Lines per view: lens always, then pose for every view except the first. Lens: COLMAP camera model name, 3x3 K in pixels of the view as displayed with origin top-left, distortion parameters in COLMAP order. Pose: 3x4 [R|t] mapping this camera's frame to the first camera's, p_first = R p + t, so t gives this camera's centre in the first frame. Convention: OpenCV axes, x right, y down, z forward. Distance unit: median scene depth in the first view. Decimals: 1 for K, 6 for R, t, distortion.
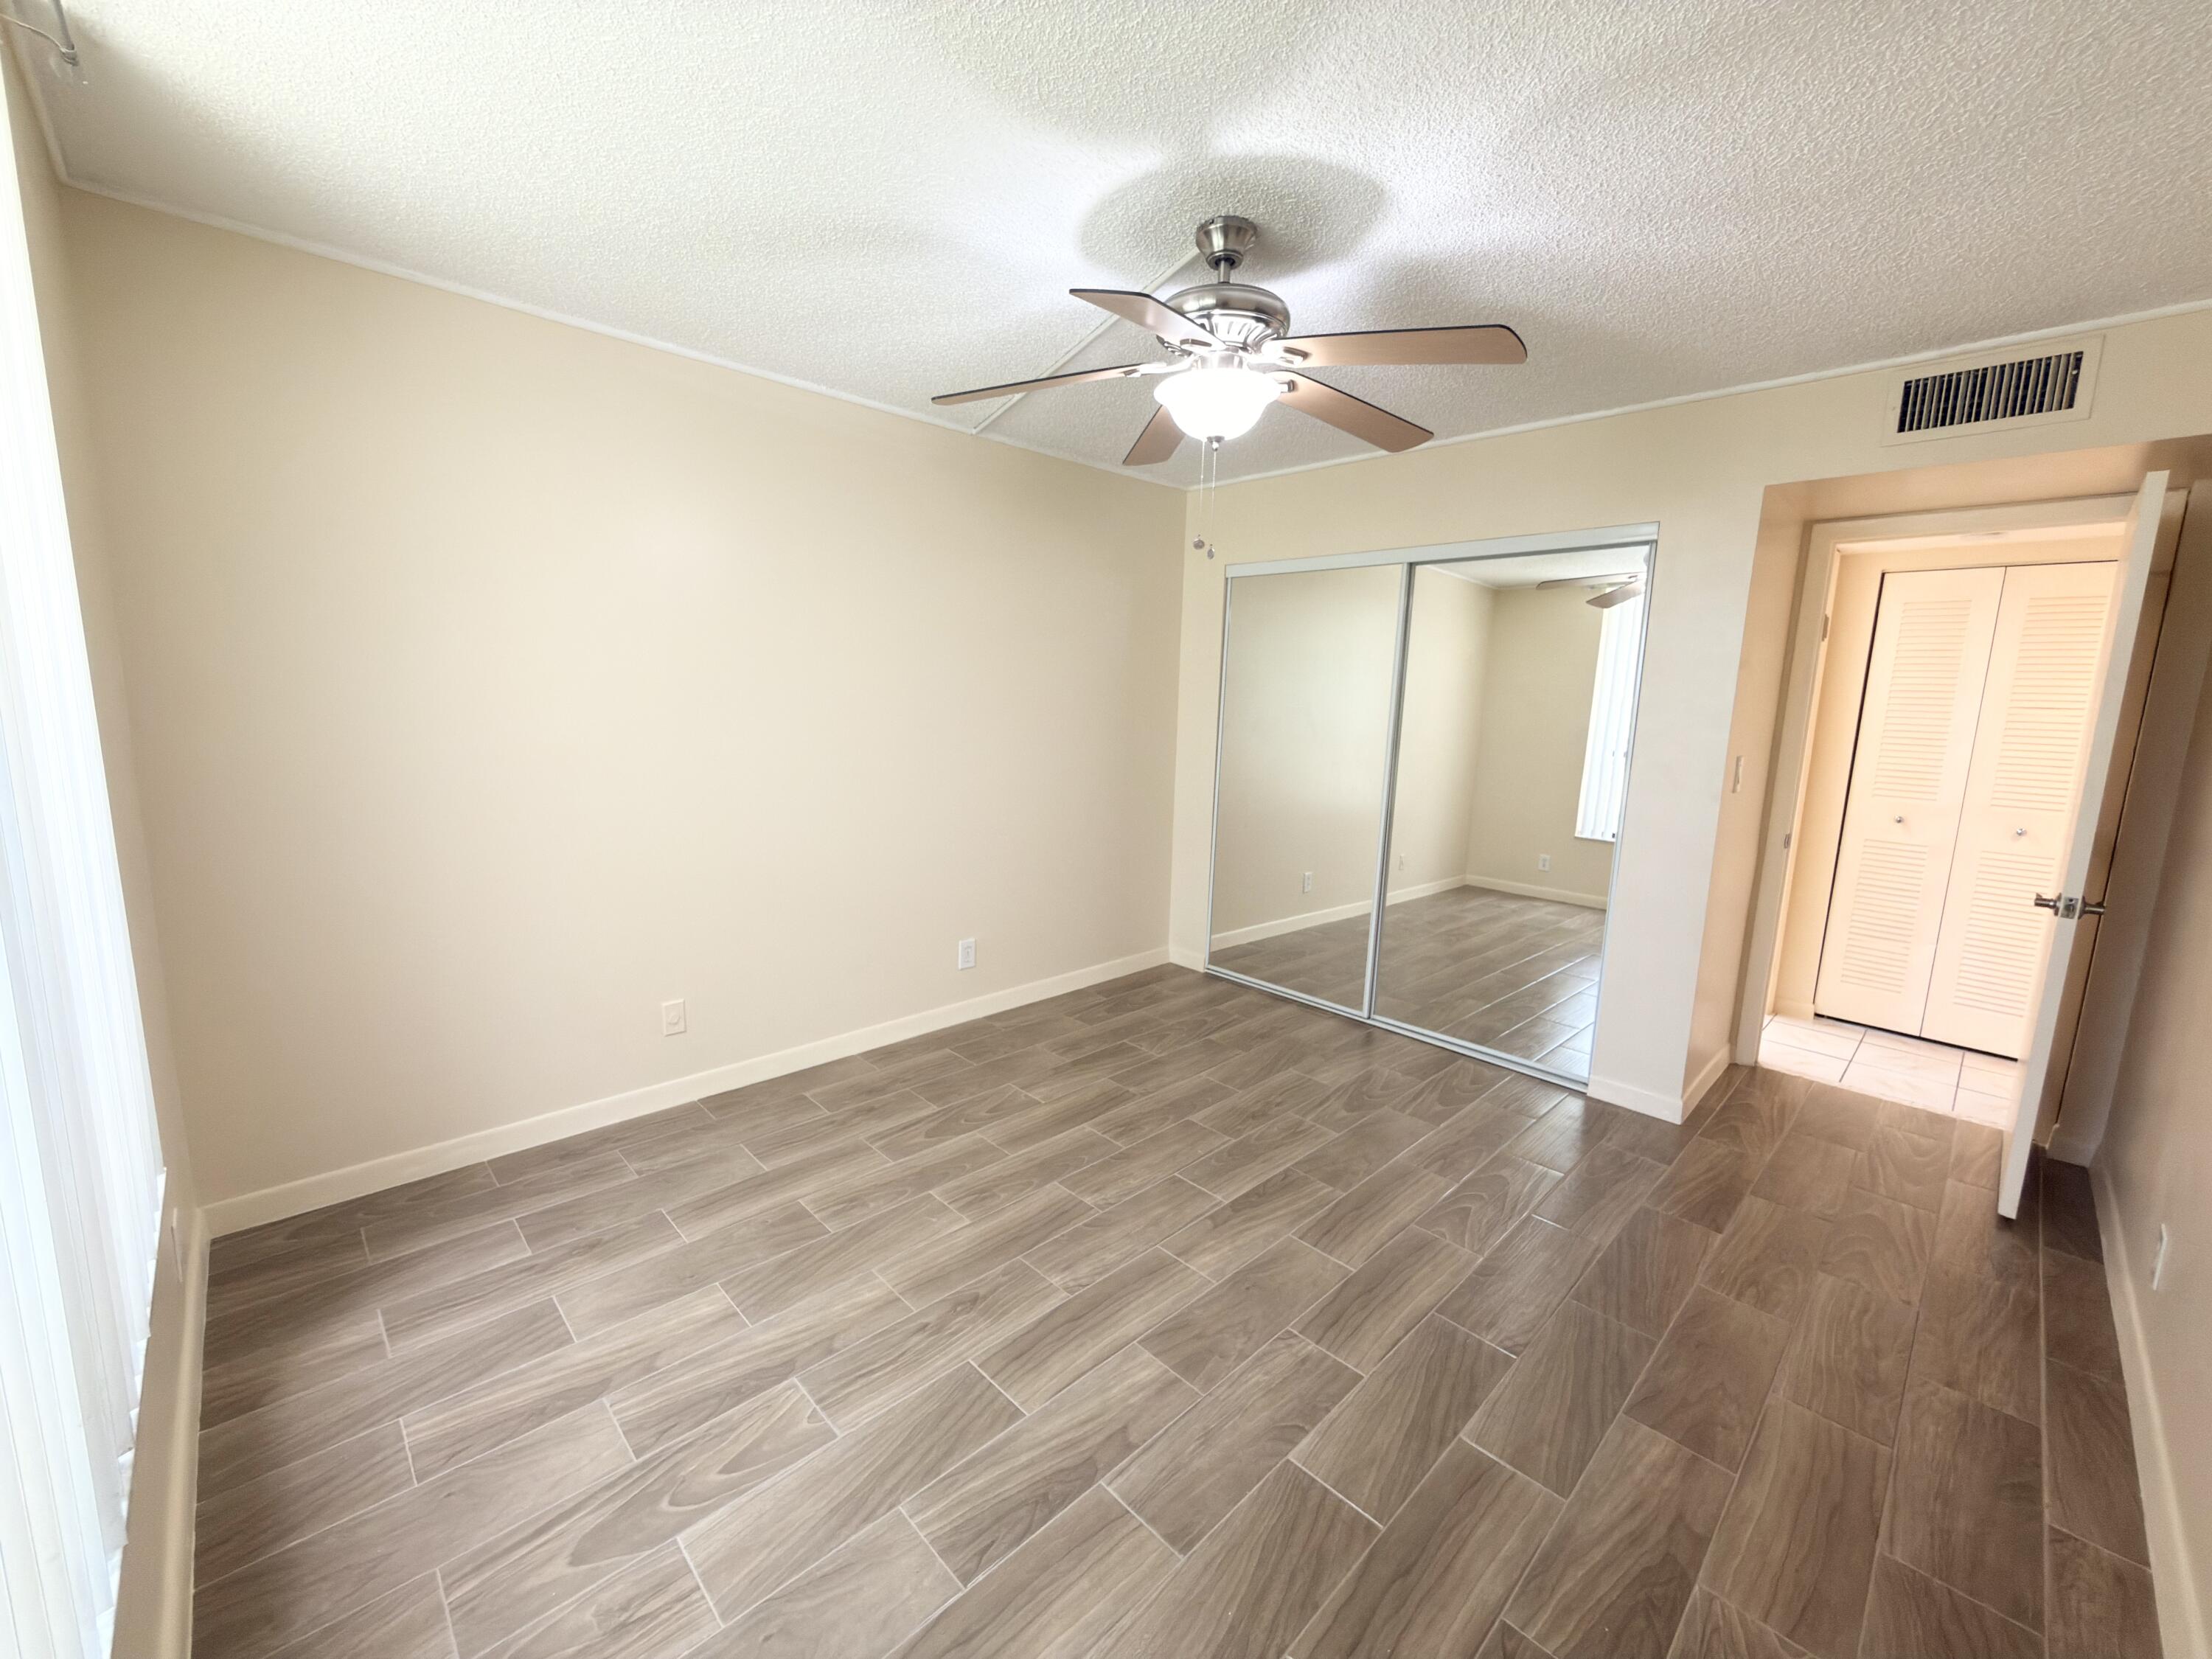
lens RADIAL K [[890.9, 0, 1094.5], [0, 890.9, 826.9], [0, 0, 1]] dist [-0.001477, -0.000371]
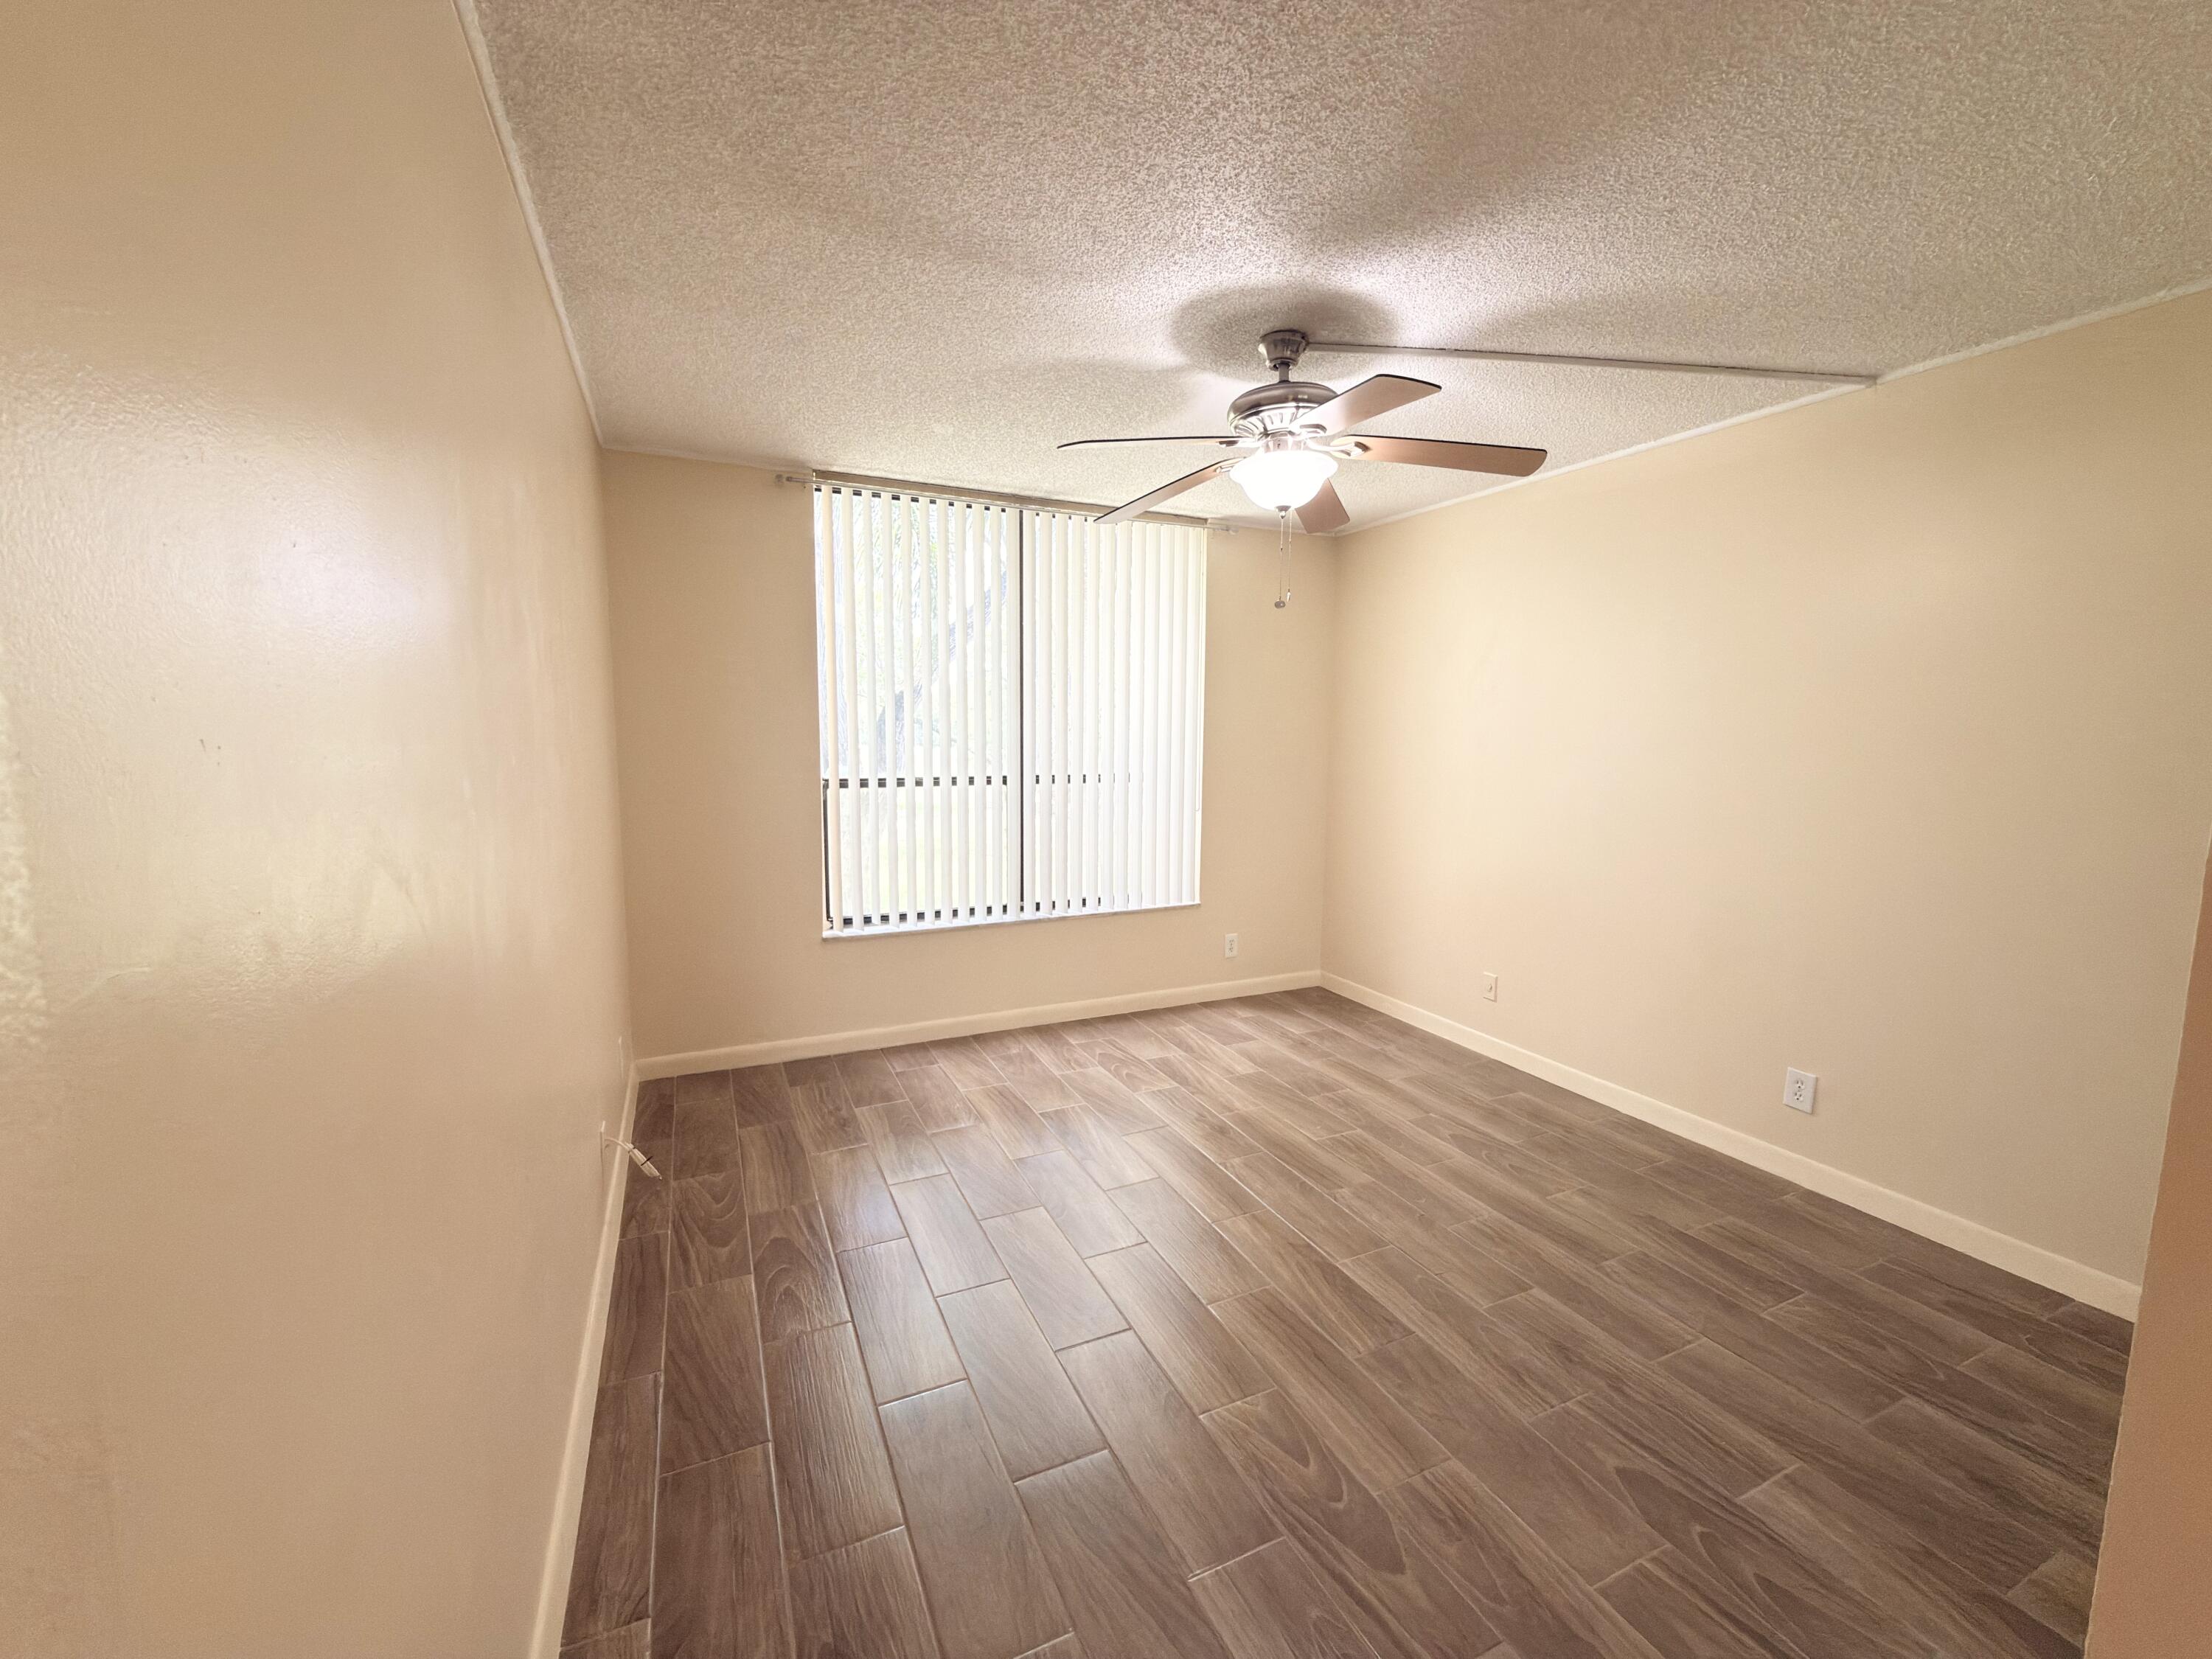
lens RADIAL K [[890.9, 0, 1109.4], [0, 890.9, 830.0], [0, 0, 1]] dist [-0.001477, -0.000371]
pose [[-0.328252, 0.074726, -0.941630, 1.058260], [-0.157938, 0.978491, 0.132709, -0.110013], [0.931293, 0.192282, -0.309390, 0.965435]]
